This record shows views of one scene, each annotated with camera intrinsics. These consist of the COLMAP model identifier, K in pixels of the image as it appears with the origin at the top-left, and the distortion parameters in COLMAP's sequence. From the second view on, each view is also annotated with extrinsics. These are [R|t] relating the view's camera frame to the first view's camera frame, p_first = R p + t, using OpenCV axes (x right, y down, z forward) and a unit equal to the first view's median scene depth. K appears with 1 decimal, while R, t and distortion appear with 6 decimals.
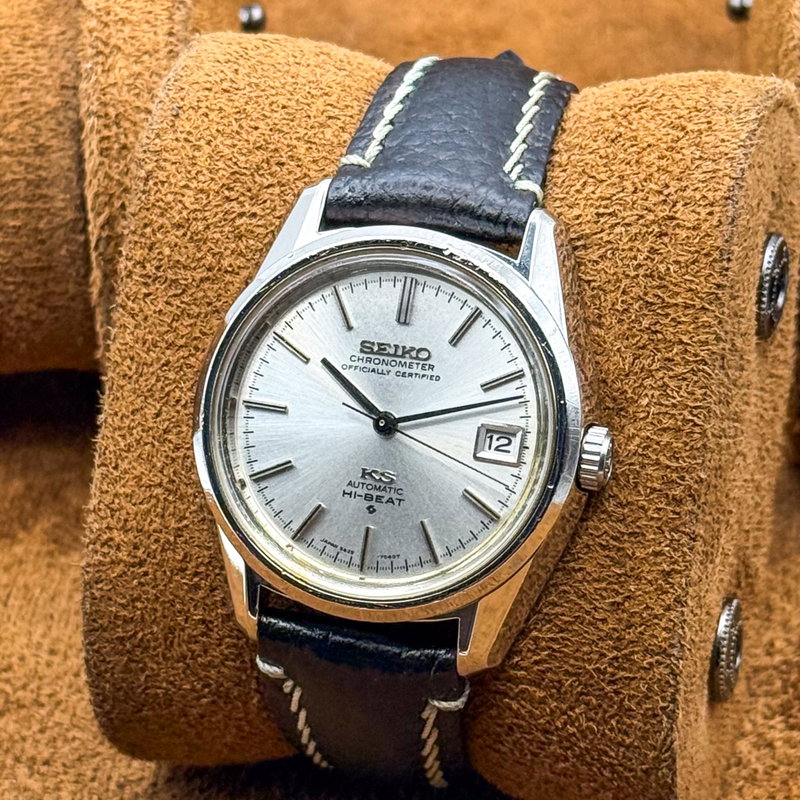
lens RADIAL K [[3296.0, 0, 393.1], [0, 3296.0, 413.0], [0, 0, 1]] dist [0.773035, 0.000000]
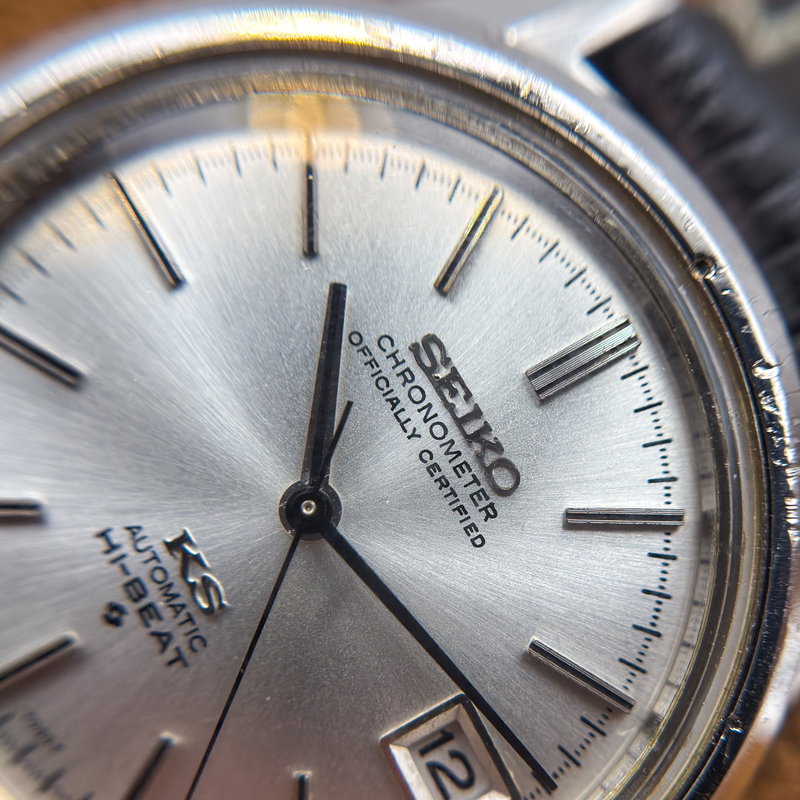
lens RADIAL K [[1471.4, 0, 405.3], [0, 1471.4, 474.3], [0, 0, 1]] dist [0.680964, 0.000000]
pose [[0.607768, 0.770149, 0.193619, -0.032827], [-0.787932, 0.615202, 0.026256, -0.012997], [-0.098894, -0.168516, 0.980725, 0.803406]]
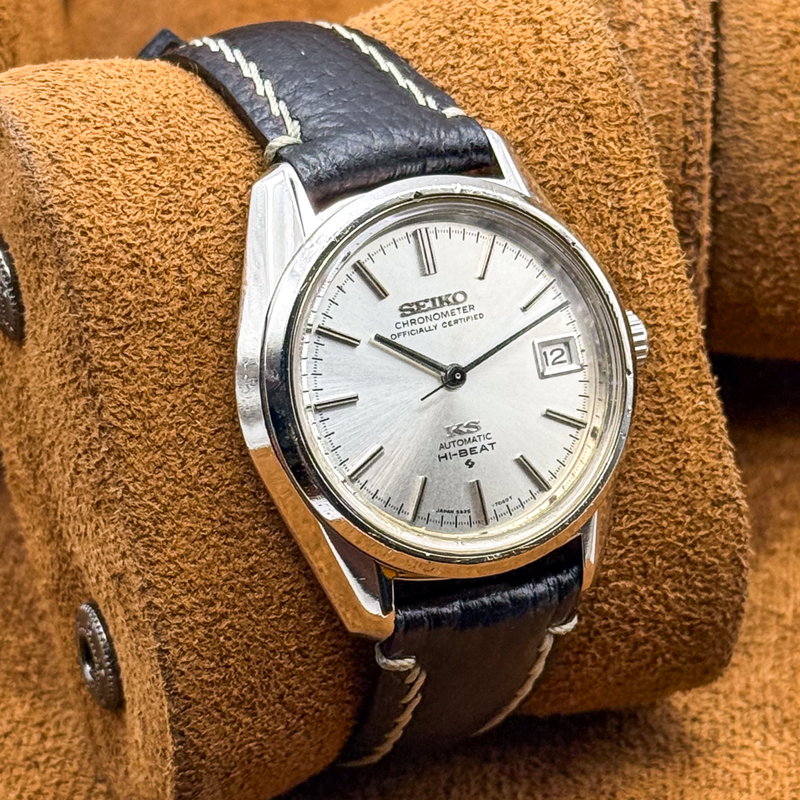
lens RADIAL K [[3296.0, 0, 399.6], [0, 3296.0, 404.8], [0, 0, 1]] dist [0.773035, 0.000000]
pose [[0.758228, -0.320959, 0.567516, -0.560582], [0.329486, 0.939740, 0.091262, -0.081697], [-0.562609, 0.117791, 0.818289, 0.202882]]
